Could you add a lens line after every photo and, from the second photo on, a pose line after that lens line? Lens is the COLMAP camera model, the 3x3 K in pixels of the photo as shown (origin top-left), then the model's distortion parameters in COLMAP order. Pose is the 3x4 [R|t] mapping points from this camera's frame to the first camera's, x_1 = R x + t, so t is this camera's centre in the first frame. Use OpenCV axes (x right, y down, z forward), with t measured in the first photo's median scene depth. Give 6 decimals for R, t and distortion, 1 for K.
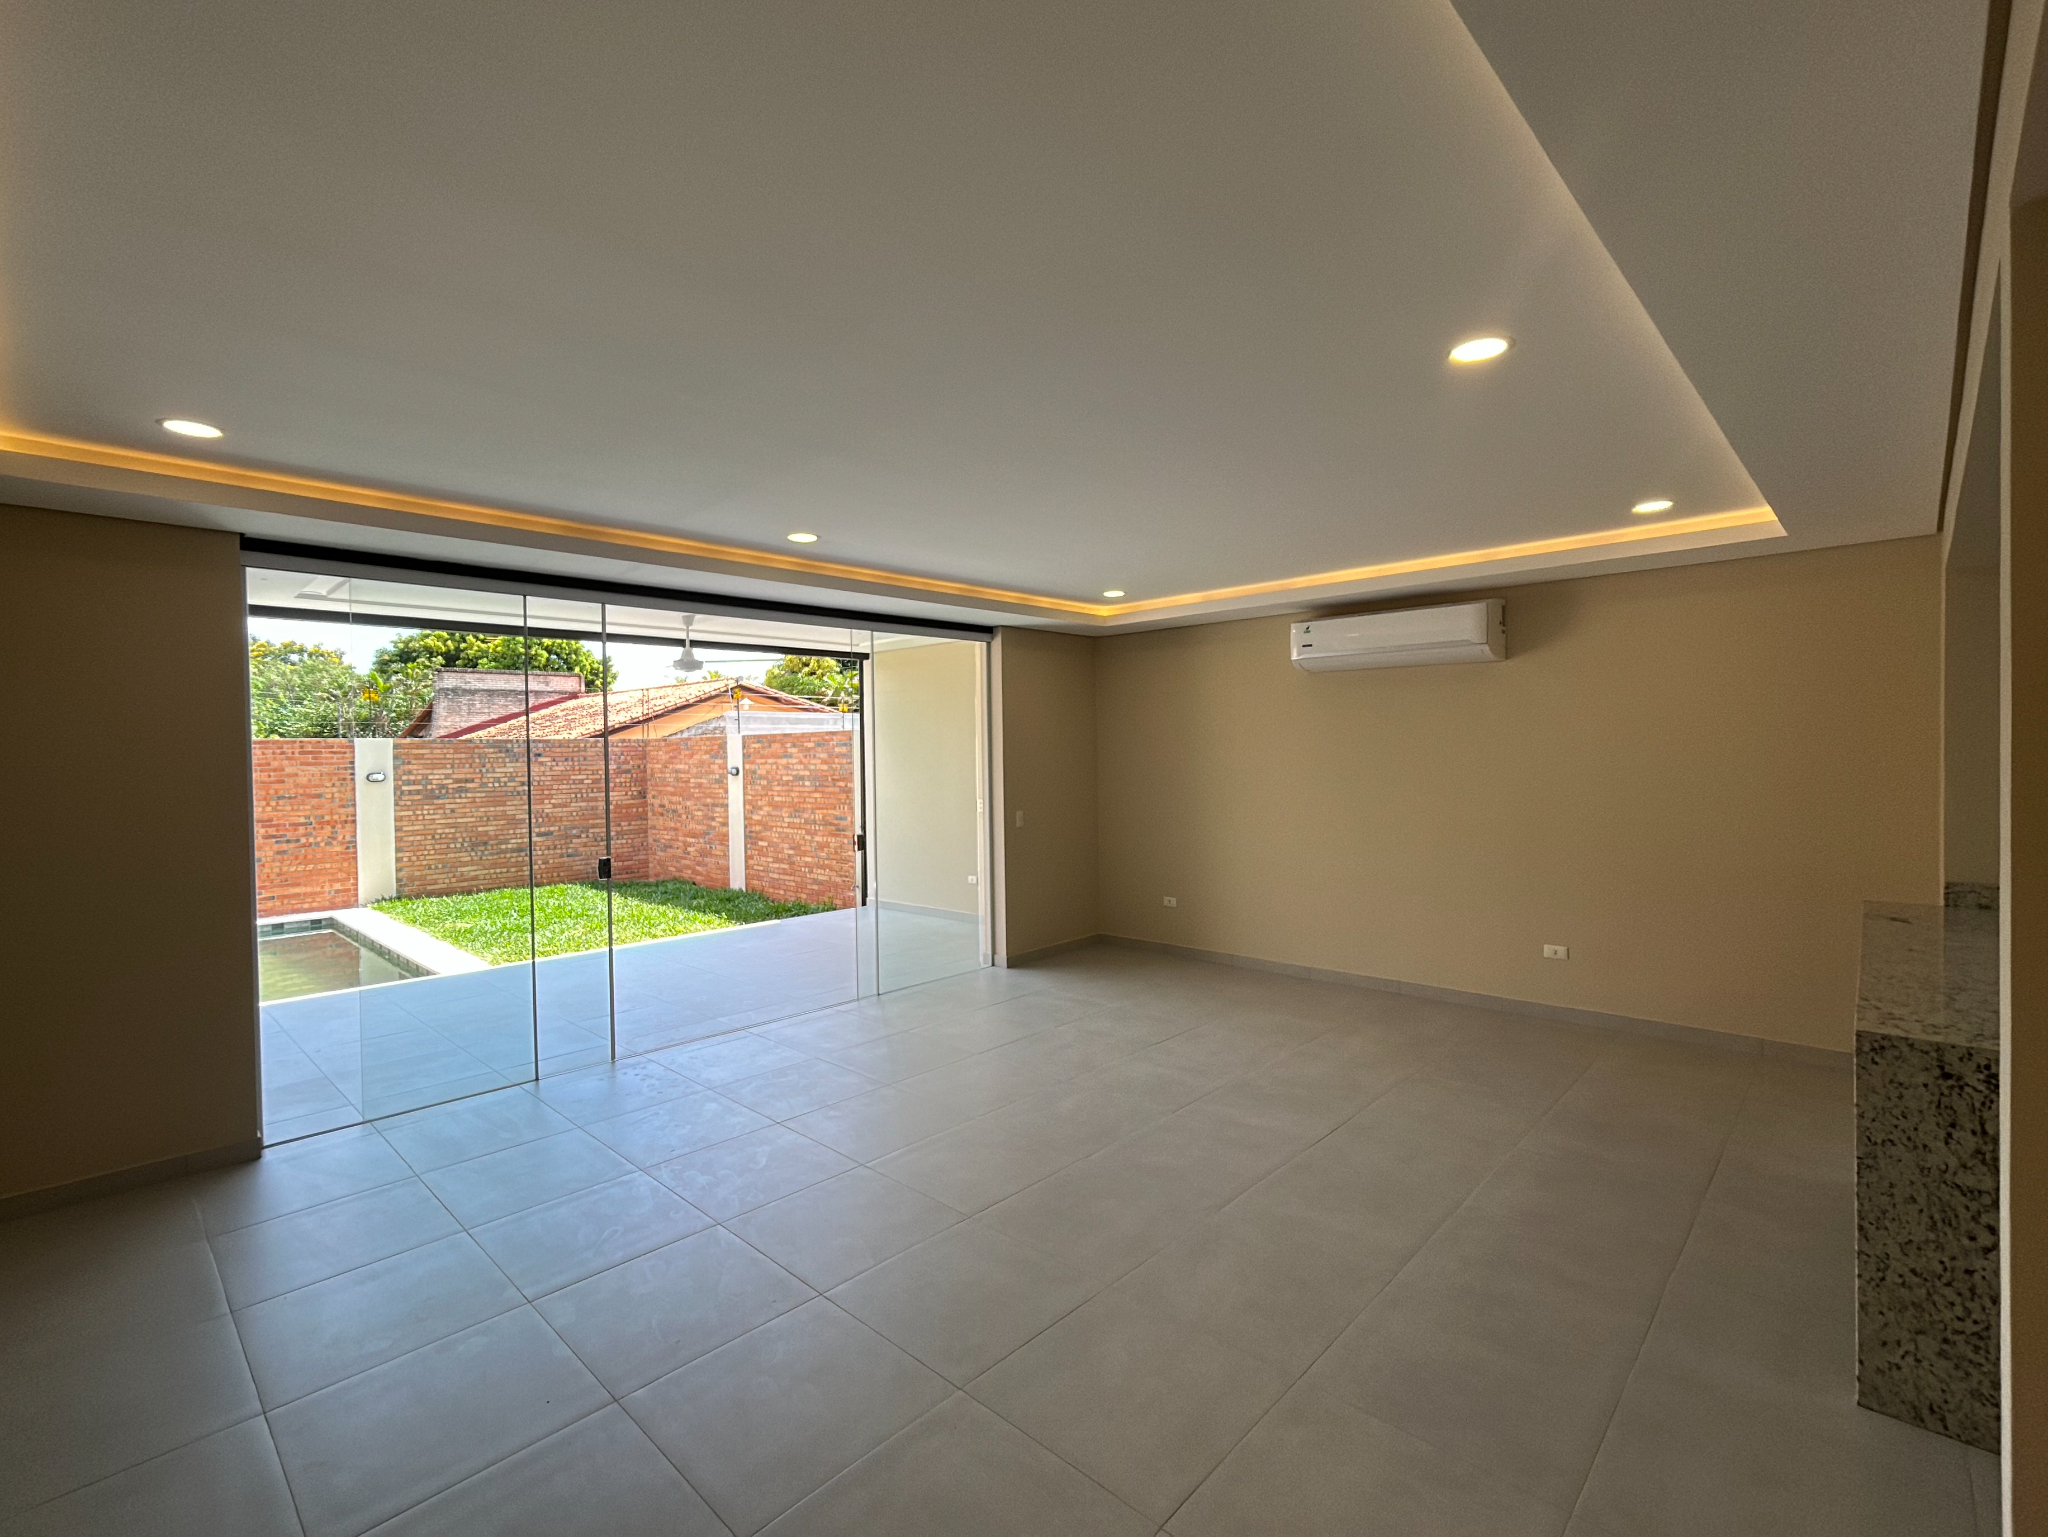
lens RADIAL K [[928.5, 0, 1021.5], [0, 928.5, 768.7], [0, 0, 1]] dist [0.001390, -0.000266]
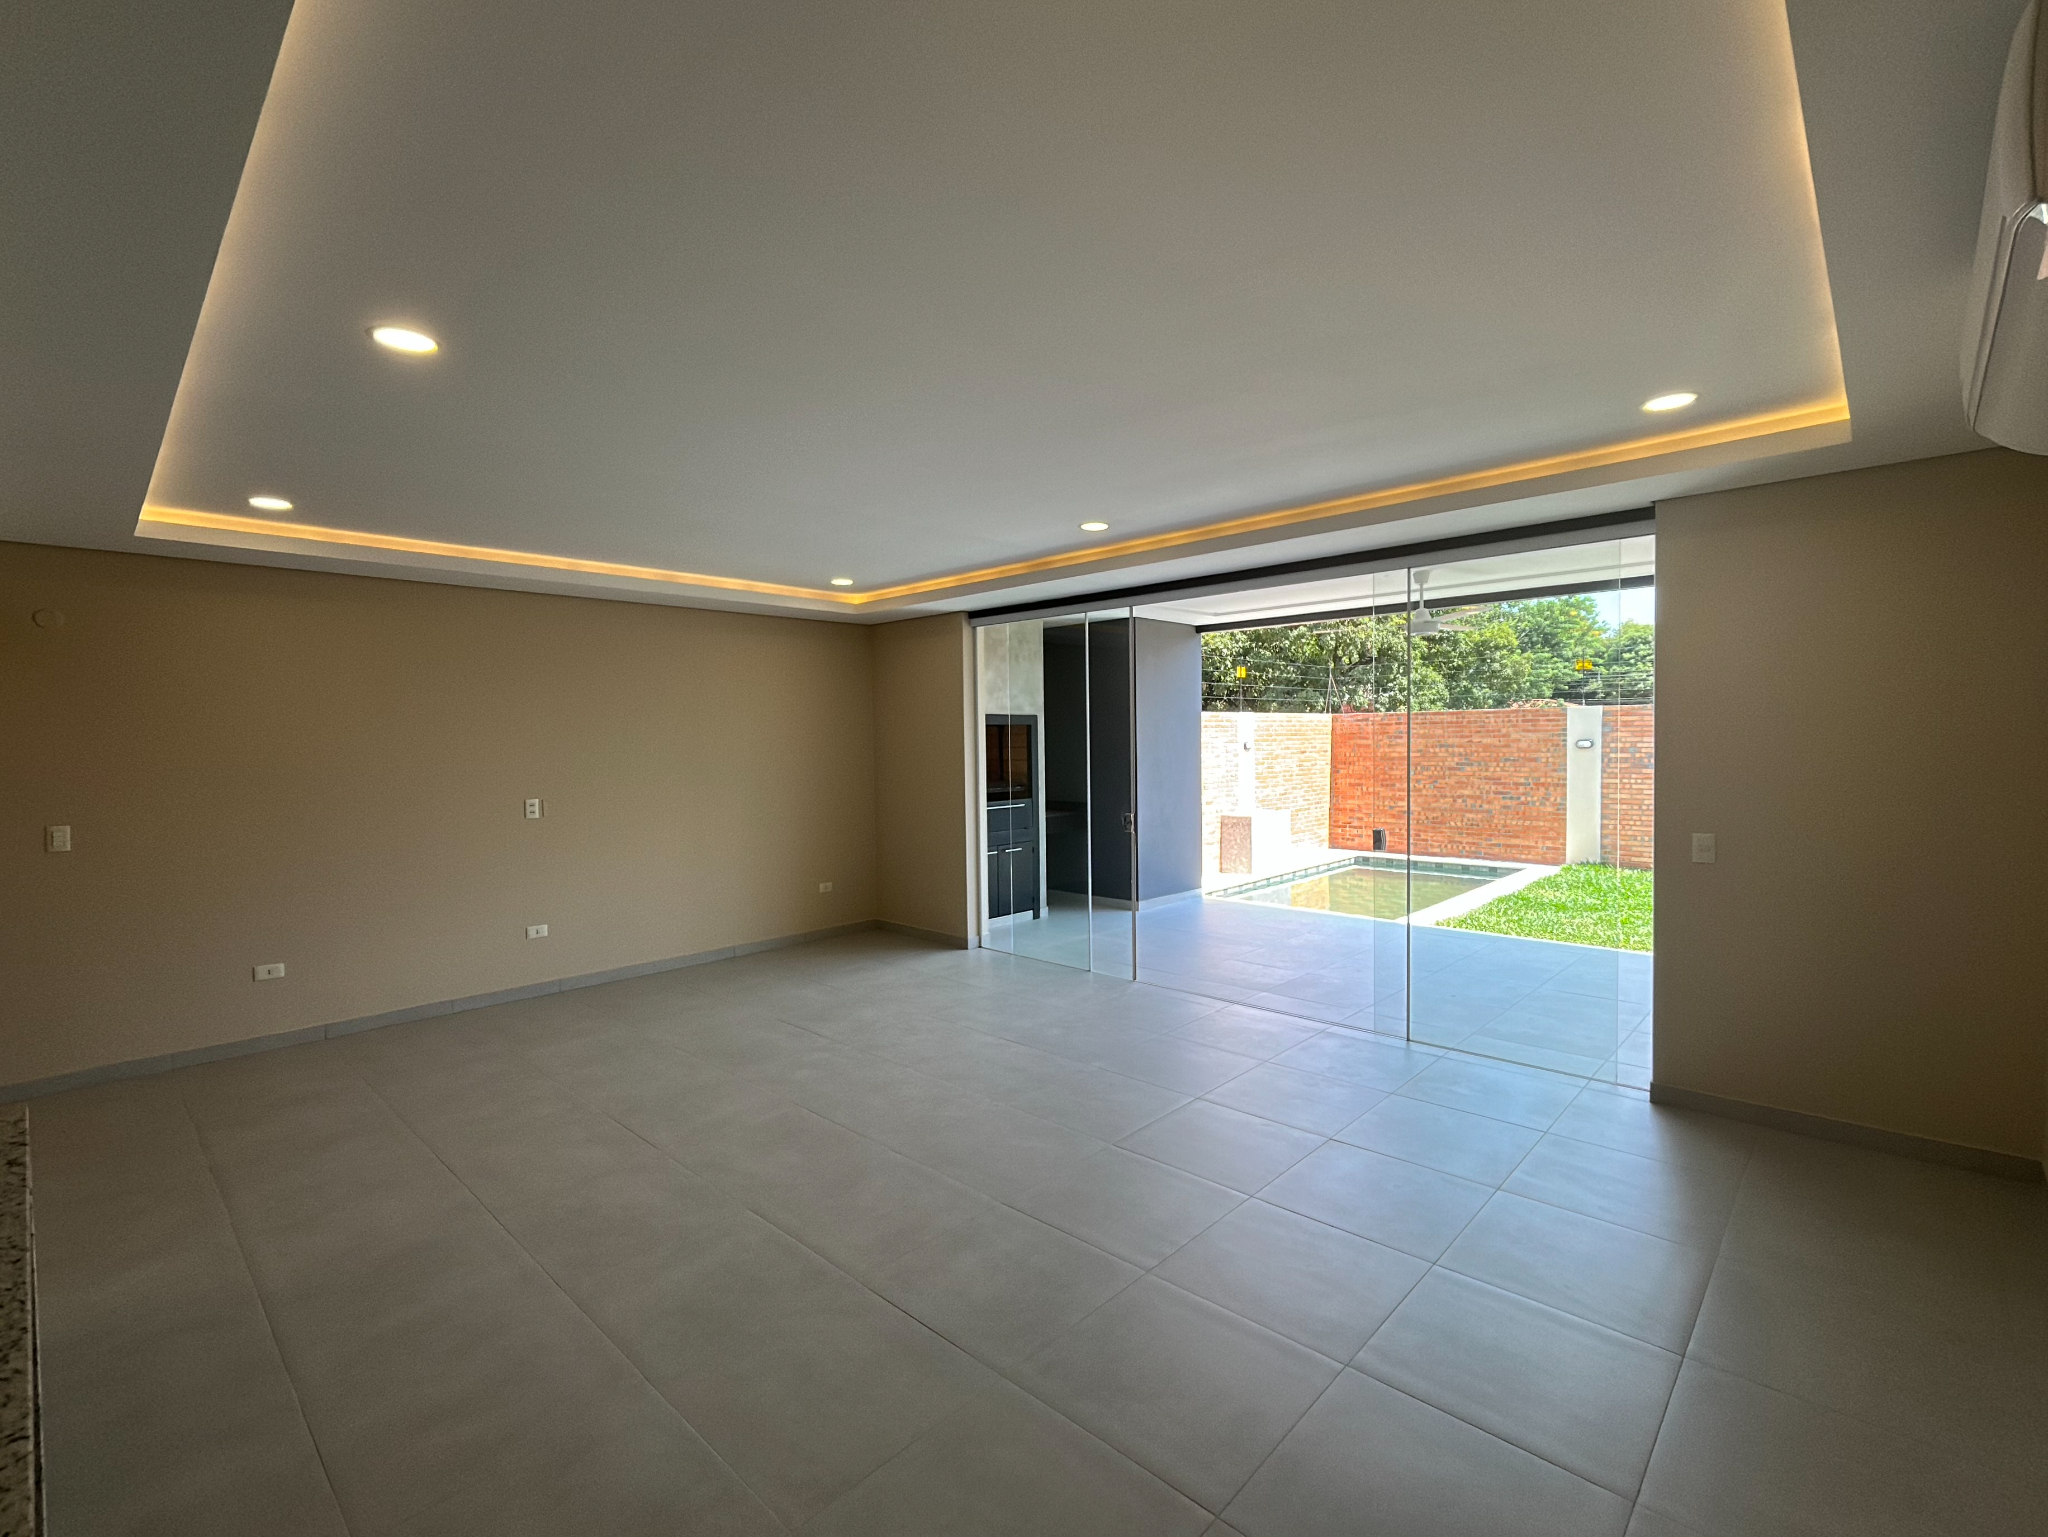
lens RADIAL K [[928.5, 0, 1018.5], [0, 928.5, 766.6], [0, 0, 1]] dist [0.001390, -0.000266]
pose [[0.001868, 0.045976, -0.998941, 0.331906], [-0.004796, 0.998931, 0.045967, -0.010001], [0.999987, 0.004705, 0.002086, 0.365530]]
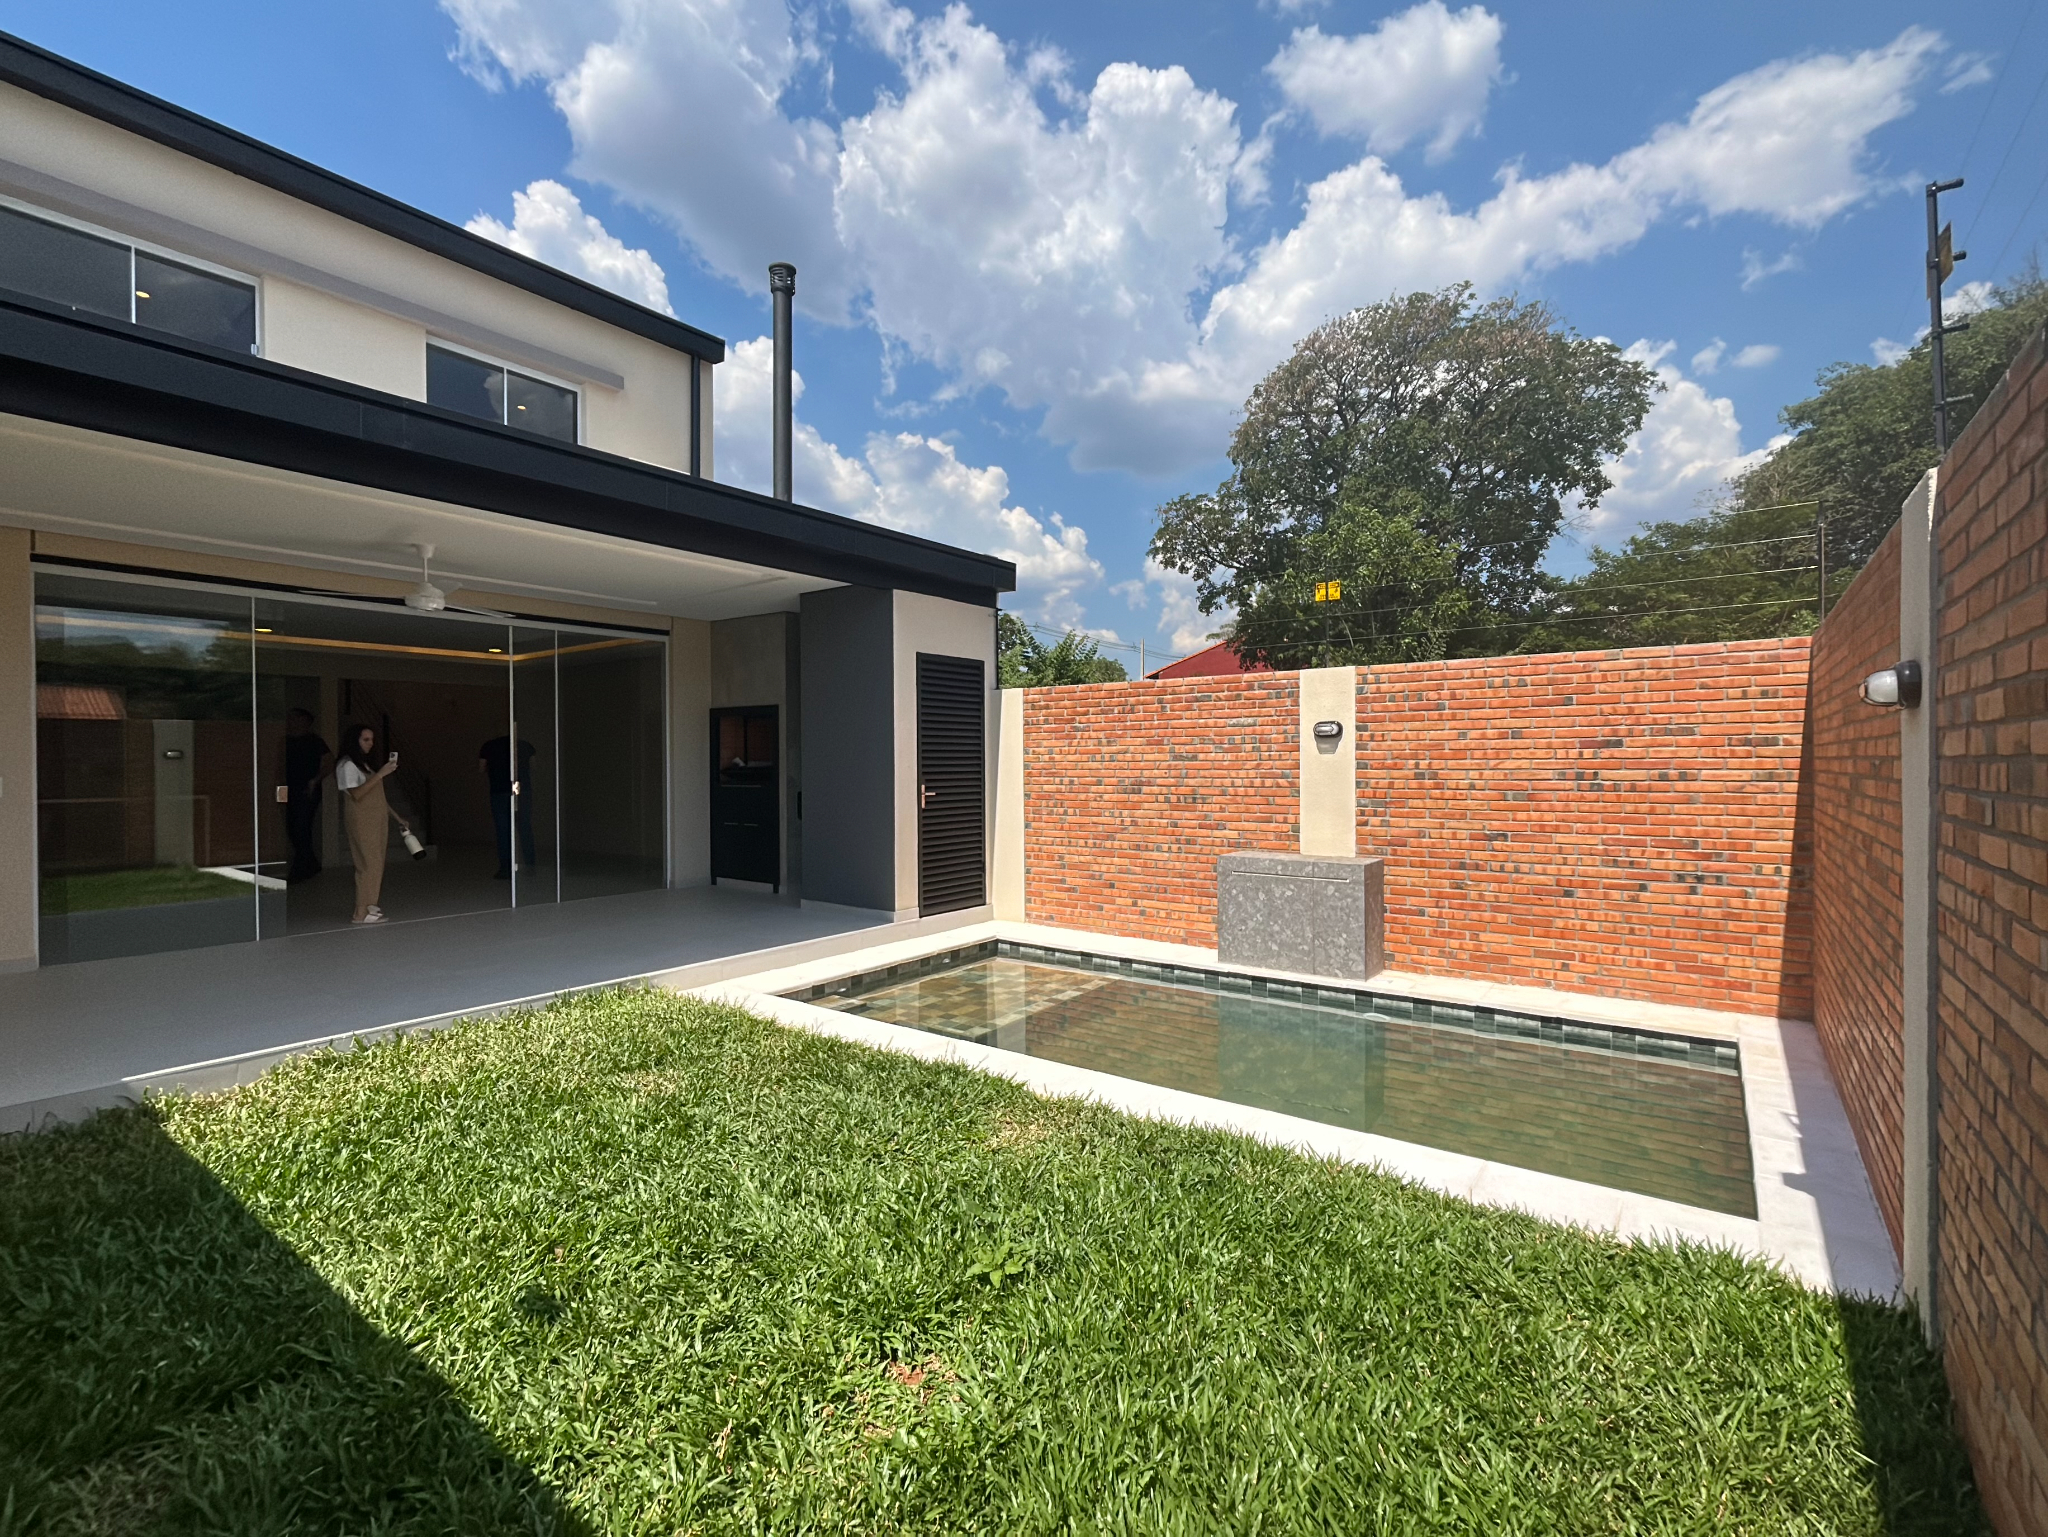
lens RADIAL K [[928.5, 0, 1018.0], [0, 928.5, 767.7], [0, 0, 1]] dist [0.001390, -0.000266]
pose [[-0.992470, 0.018602, -0.121070, -0.477967], [0.015486, 0.999525, 0.026627, 0.018142], [0.121508, 0.024552, -0.992287, 1.161461]]
